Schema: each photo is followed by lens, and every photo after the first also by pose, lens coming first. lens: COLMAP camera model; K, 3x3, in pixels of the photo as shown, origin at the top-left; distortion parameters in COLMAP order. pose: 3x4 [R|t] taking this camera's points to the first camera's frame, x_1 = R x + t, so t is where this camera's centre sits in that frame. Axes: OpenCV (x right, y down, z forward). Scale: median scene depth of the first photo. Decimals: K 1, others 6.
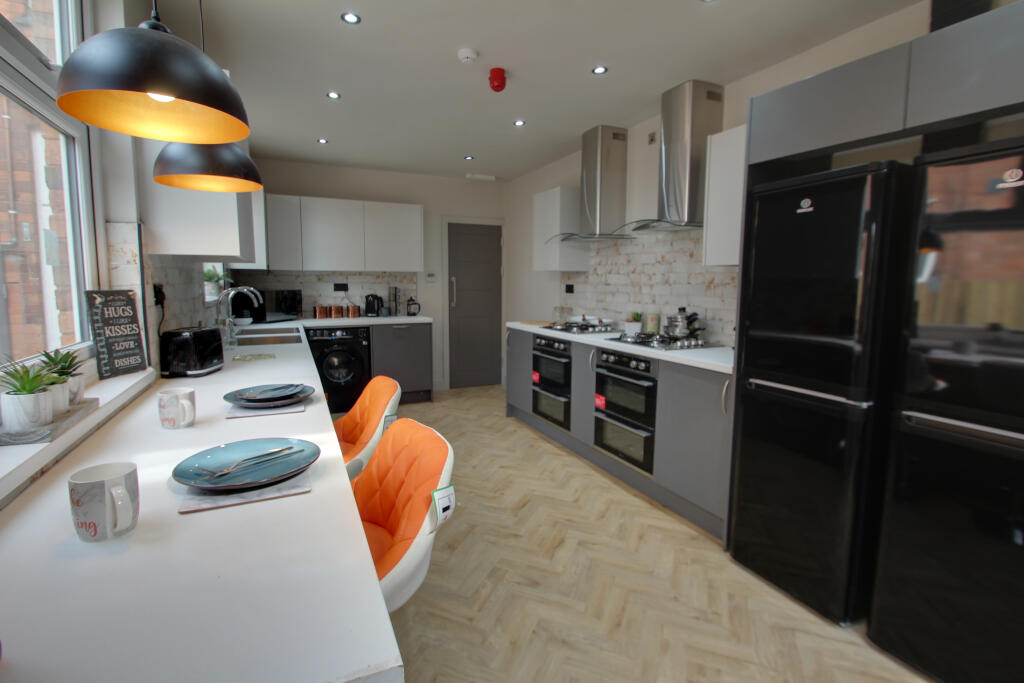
lens RADIAL K [[476.0, 0, 506.1], [0, 476.0, 328.3], [0, 0, 1]] dist [-0.003243, -0.001012]
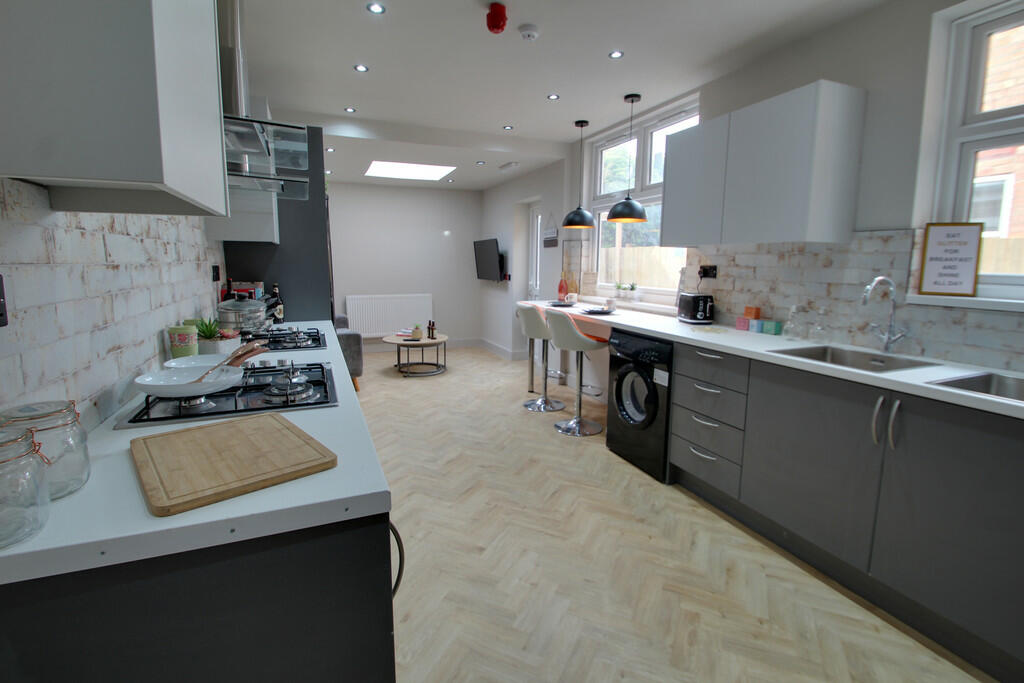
lens RADIAL K [[476.0, 0, 506.1], [0, 476.0, 328.3], [0, 0, 1]] dist [-0.003243, -0.001012]
pose [[-0.998790, -0.017509, 0.045952, -0.051680], [-0.006238, 0.972030, 0.234776, -0.118081], [-0.048778, 0.234205, -0.970963, 1.201757]]
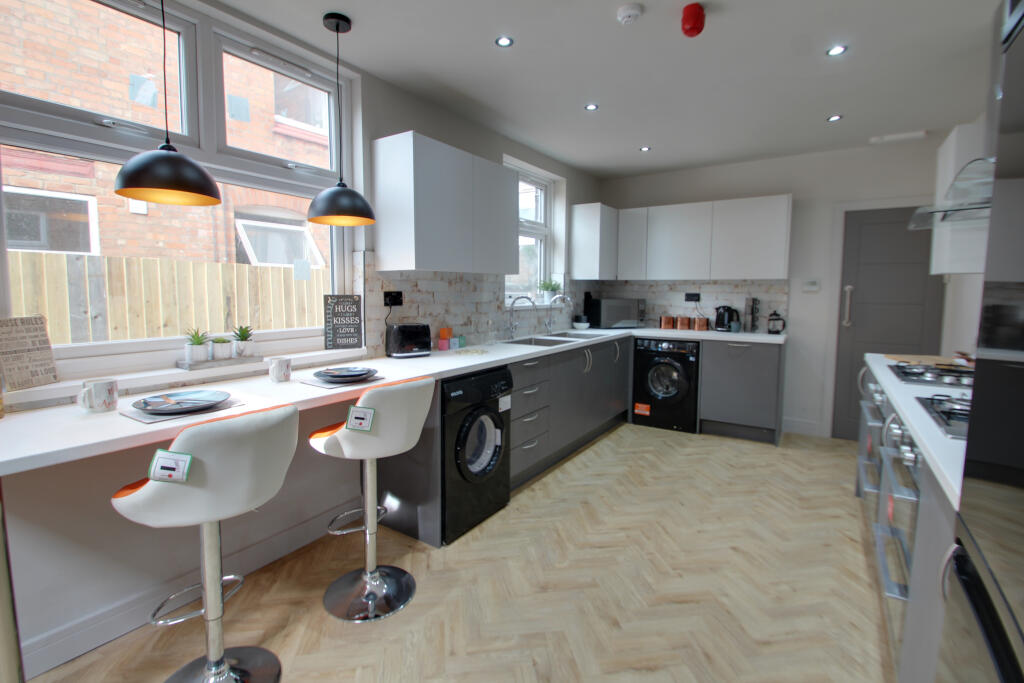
lens RADIAL K [[476.0, 0, 506.1], [0, 476.0, 328.3], [0, 0, 1]] dist [-0.003243, -0.001012]
pose [[0.524159, 0.067639, -0.848930, 0.307292], [-0.086440, 0.995918, 0.025979, -0.021729], [0.847222, 0.059765, 0.527867, 0.239183]]
